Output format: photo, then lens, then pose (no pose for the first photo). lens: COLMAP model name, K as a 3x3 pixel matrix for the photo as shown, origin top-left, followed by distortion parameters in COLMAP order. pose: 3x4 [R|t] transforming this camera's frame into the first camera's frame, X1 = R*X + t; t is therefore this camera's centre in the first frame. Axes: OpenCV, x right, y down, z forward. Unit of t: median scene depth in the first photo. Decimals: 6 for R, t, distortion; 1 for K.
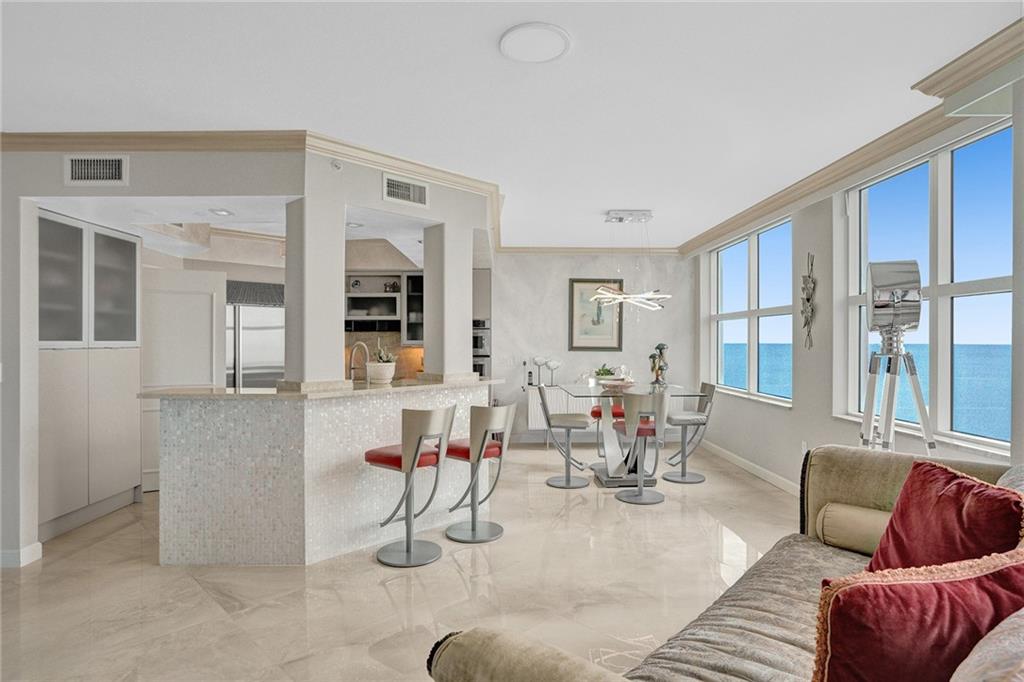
lens RADIAL K [[543.3, 0, 526.6], [0, 543.3, 338.6], [0, 0, 1]] dist [-0.037790, -0.000155]
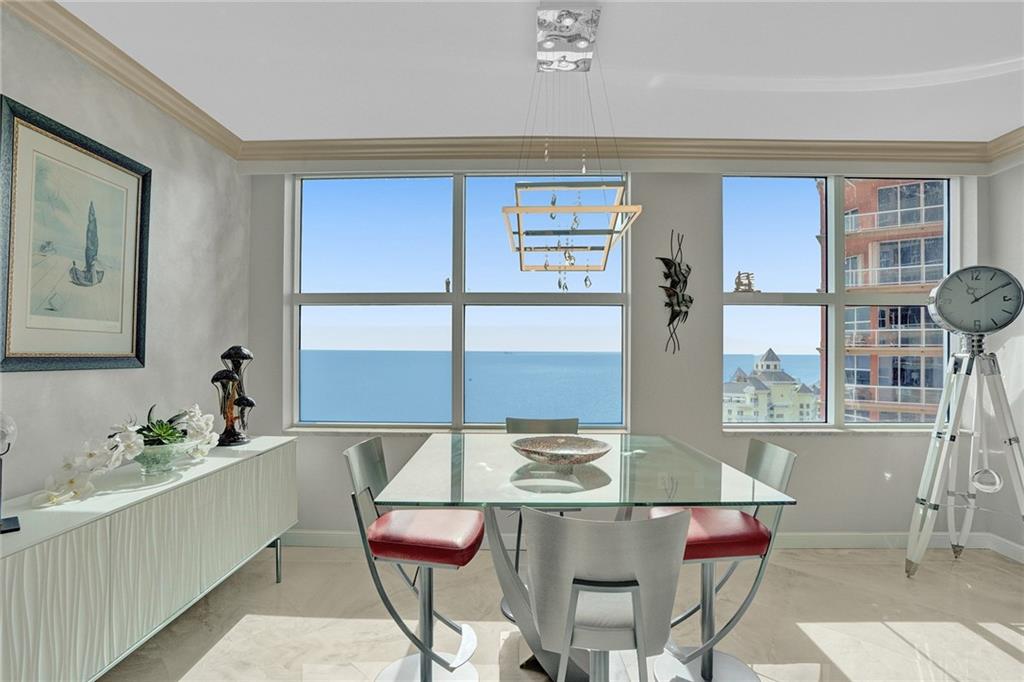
lens RADIAL K [[520.0, 0, 517.4], [0, 520.0, 341.6], [0, 0, 1]] dist [-0.009779, 0.001272]
pose [[0.052271, 0.013218, 0.998545, -0.319597], [-0.008287, 0.999884, -0.012802, 0.018348], [-0.998599, -0.007606, 0.052374, 1.510299]]
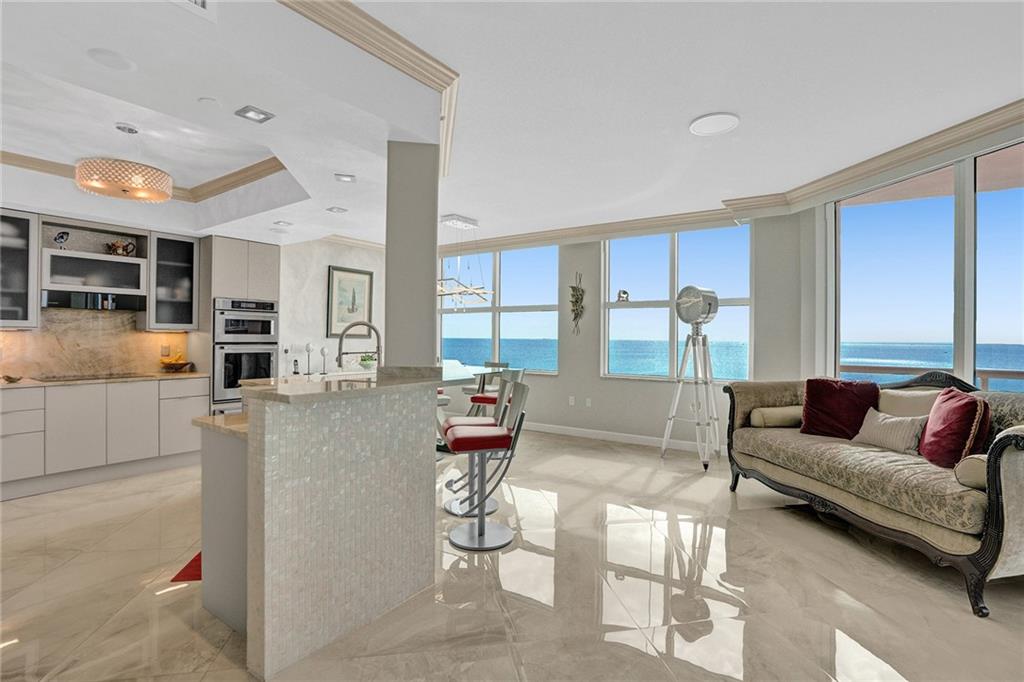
lens RADIAL K [[481.2, 0, 507.4], [0, 481.2, 334.0], [0, 0, 1]] dist [-0.023952, 0.005217]
pose [[0.607050, 0.006746, 0.794635, -0.871307], [-0.012041, 0.999927, 0.000710, 0.022689], [-0.794572, -0.009999, 0.607087, 0.411555]]
